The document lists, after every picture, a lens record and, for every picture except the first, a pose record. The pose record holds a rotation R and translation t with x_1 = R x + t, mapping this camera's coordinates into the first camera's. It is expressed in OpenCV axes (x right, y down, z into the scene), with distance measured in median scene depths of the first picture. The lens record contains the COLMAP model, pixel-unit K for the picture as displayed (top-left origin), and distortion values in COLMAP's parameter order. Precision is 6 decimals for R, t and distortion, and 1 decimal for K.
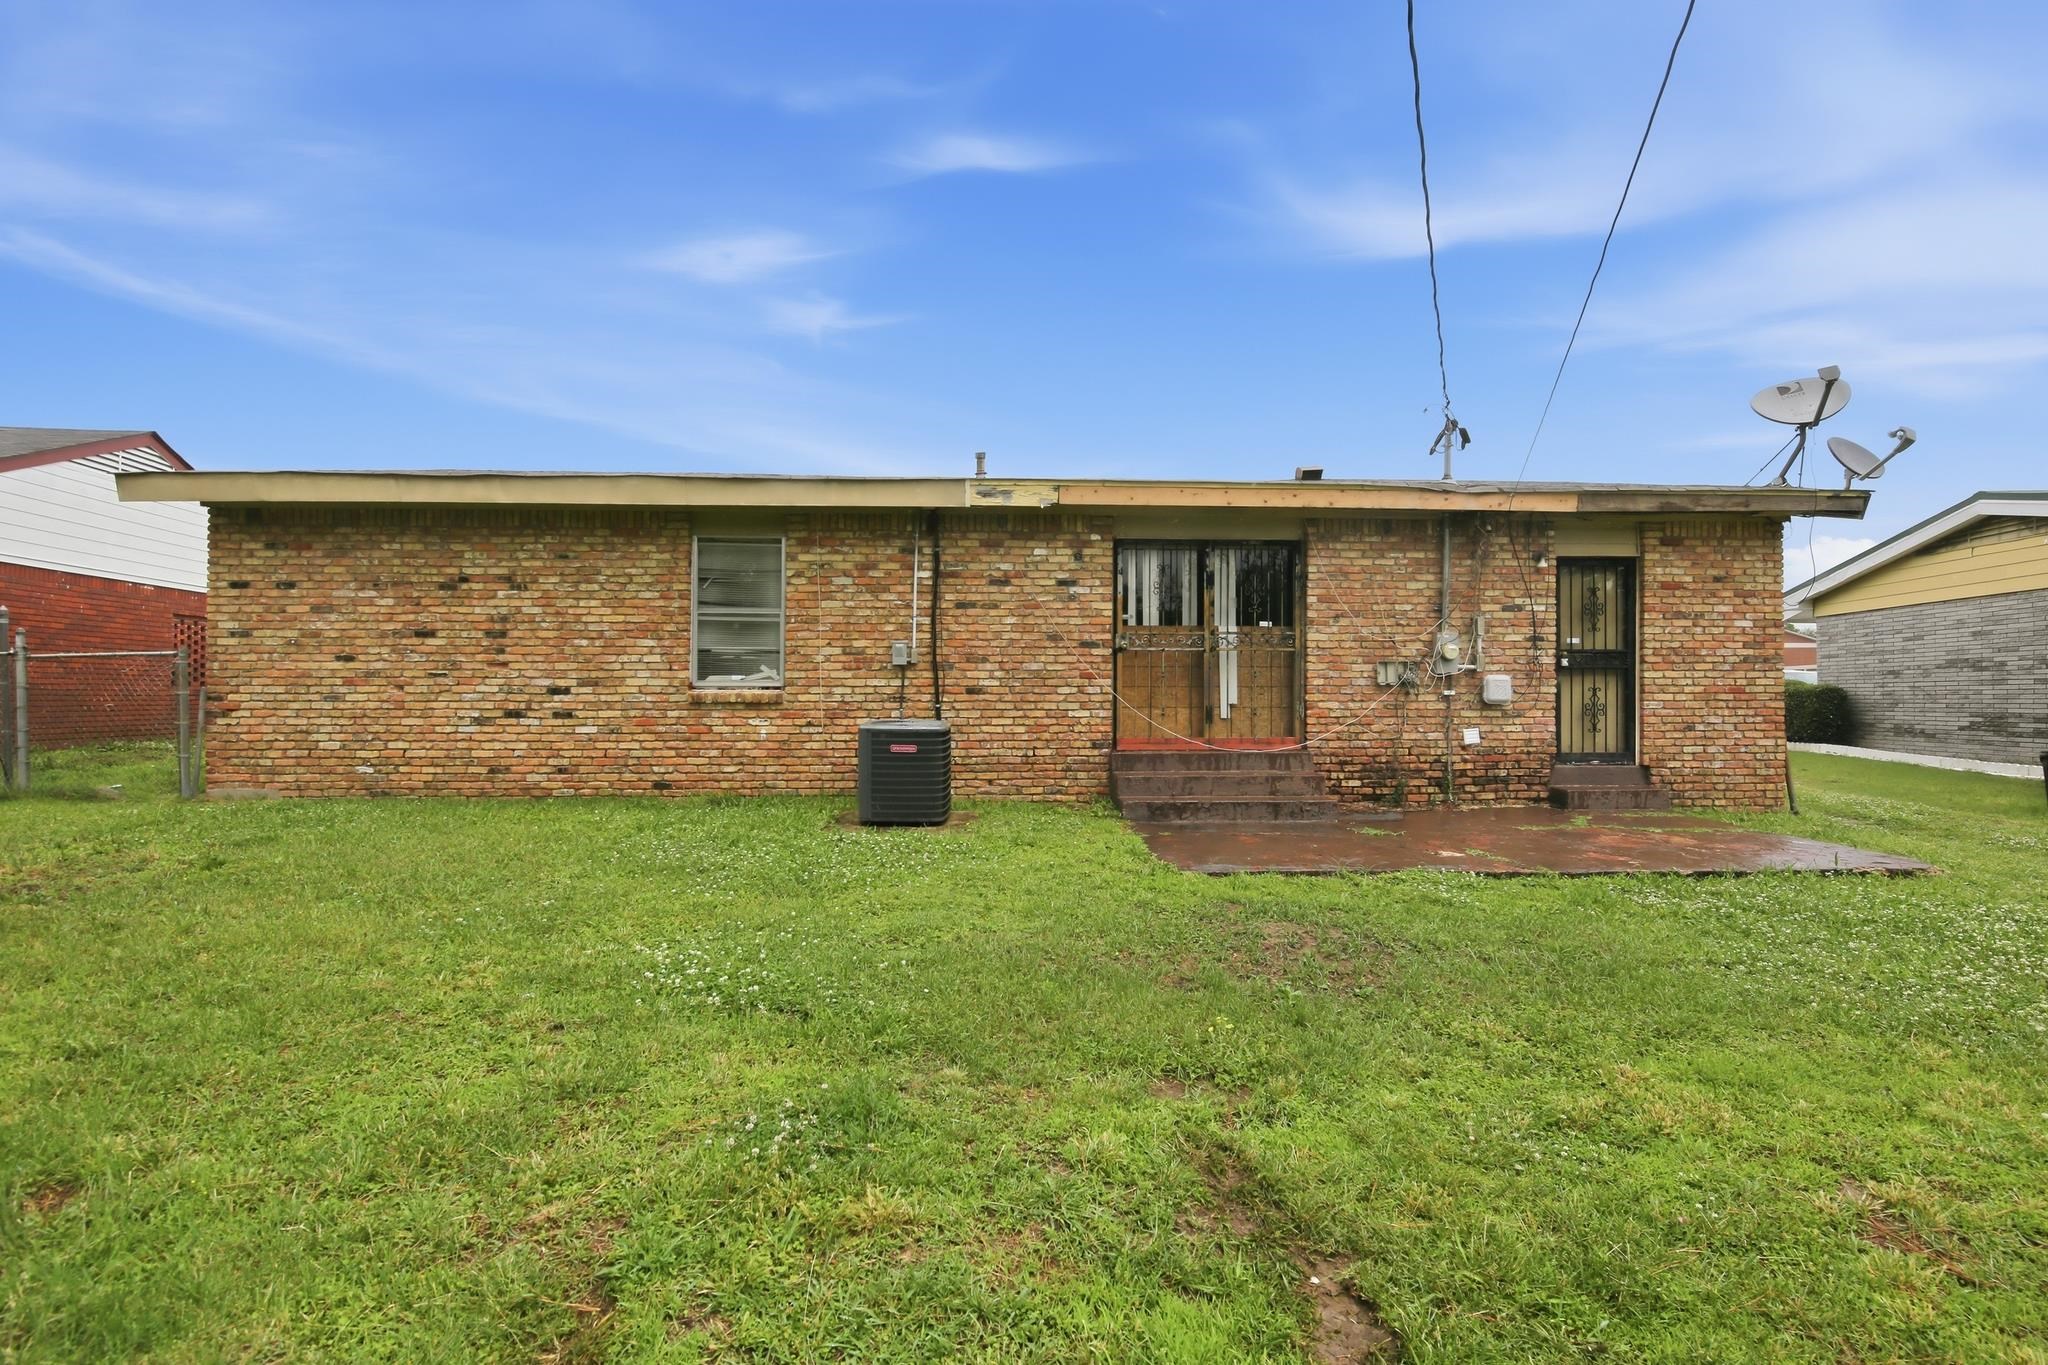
lens RADIAL K [[875.2, 0, 1027.7], [0, 875.2, 679.1], [0, 0, 1]] dist [-0.003773, -0.009796]
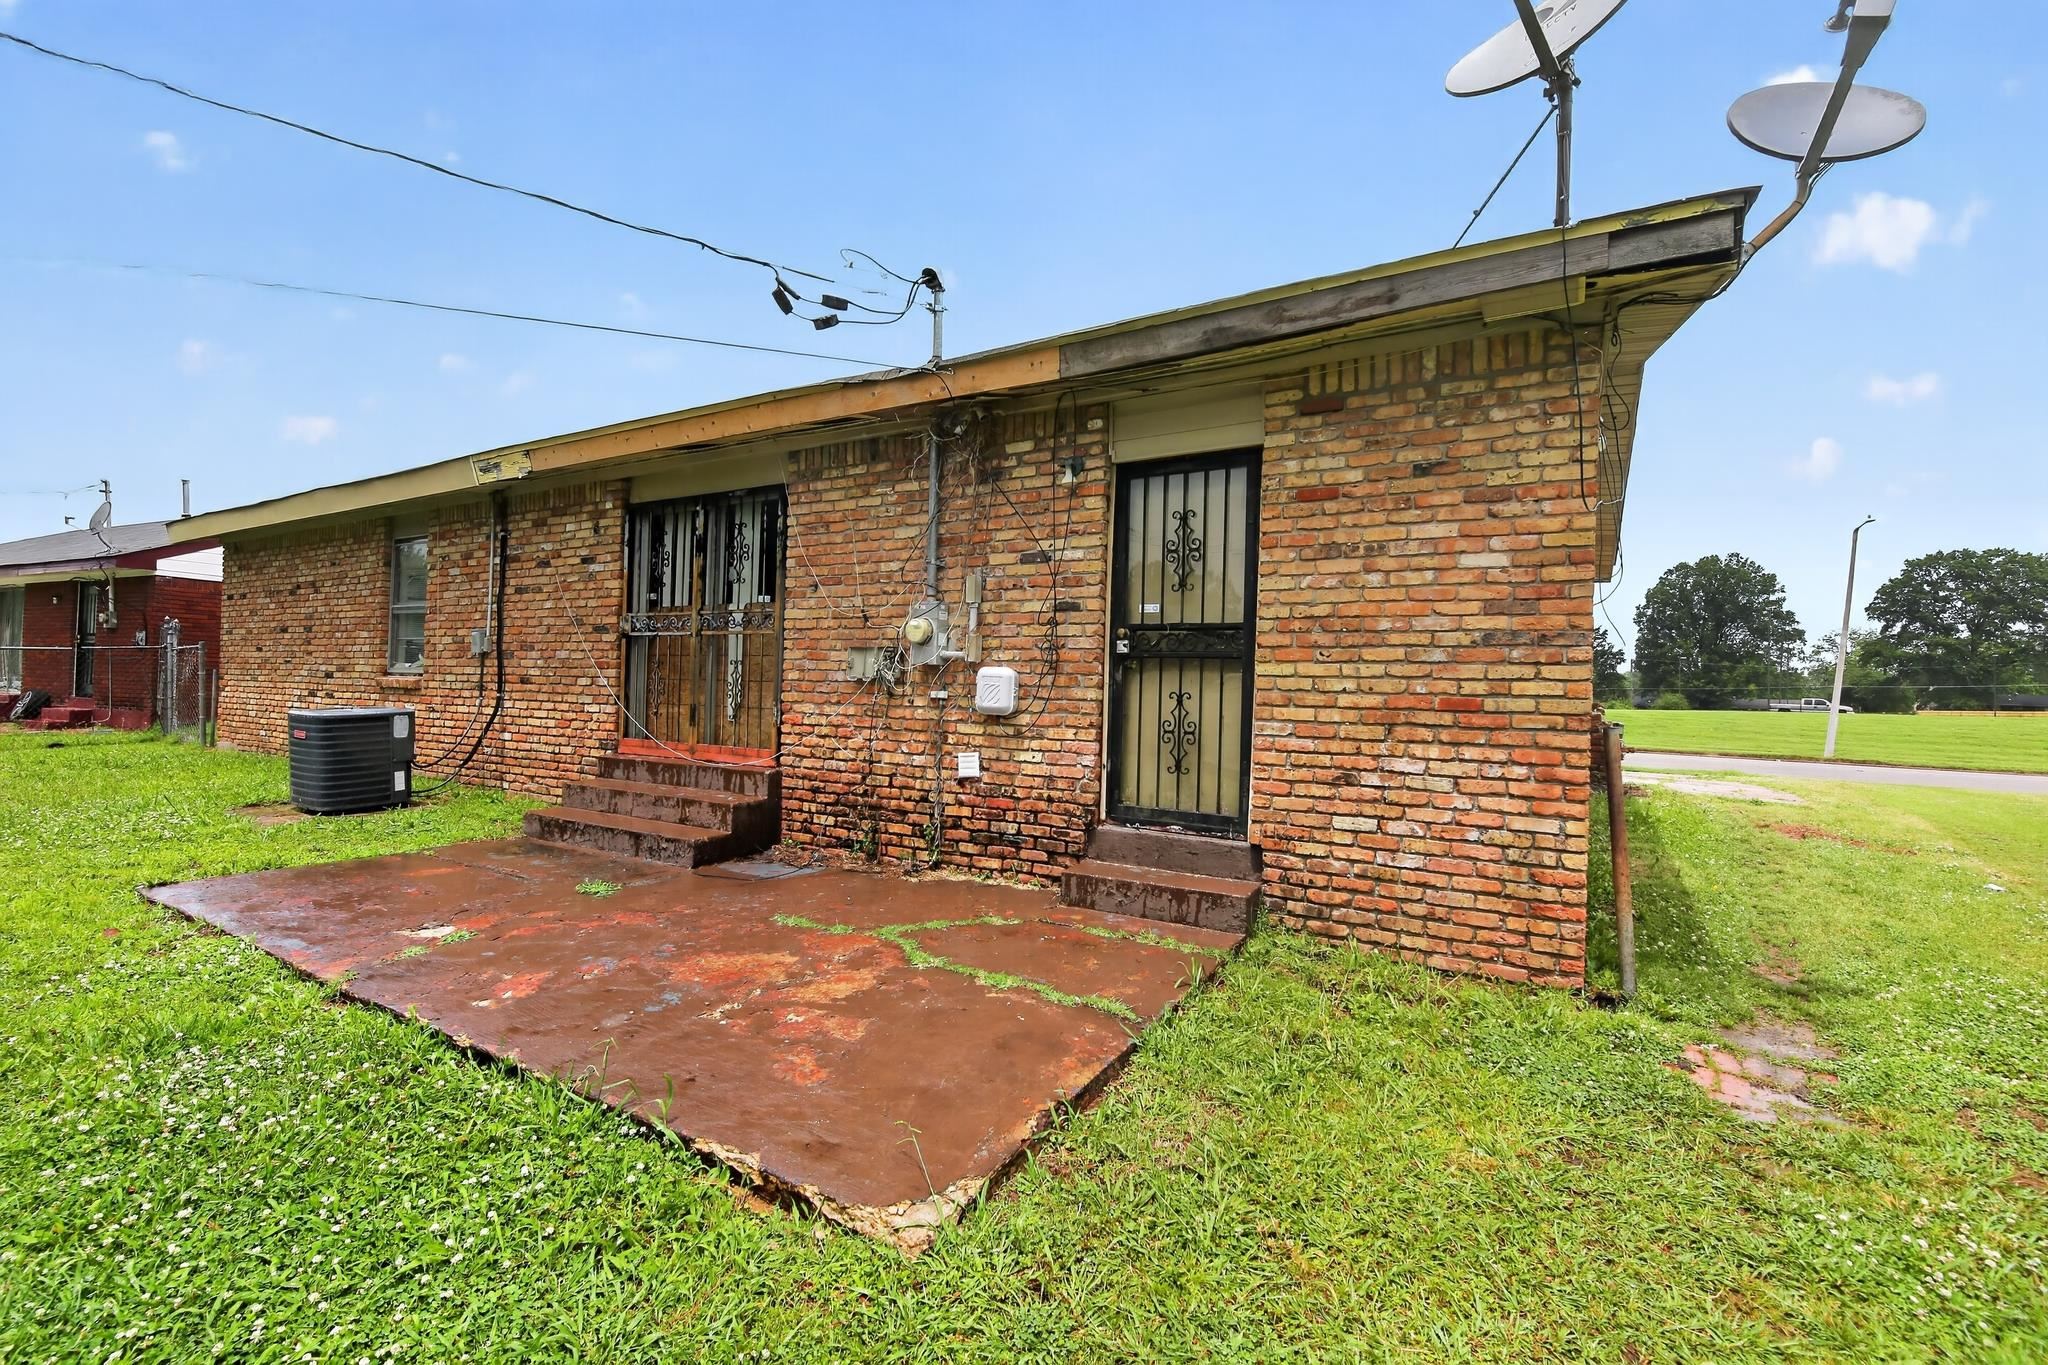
lens RADIAL K [[875.2, 0, 1027.7], [0, 875.2, 679.1], [0, 0, 1]] dist [-0.003773, -0.009796]
pose [[0.839996, 0.013981, -0.542412, 0.882659], [-0.017904, 0.999838, -0.001955, 0.004037], [0.542297, 0.011354, 0.840110, 0.491064]]
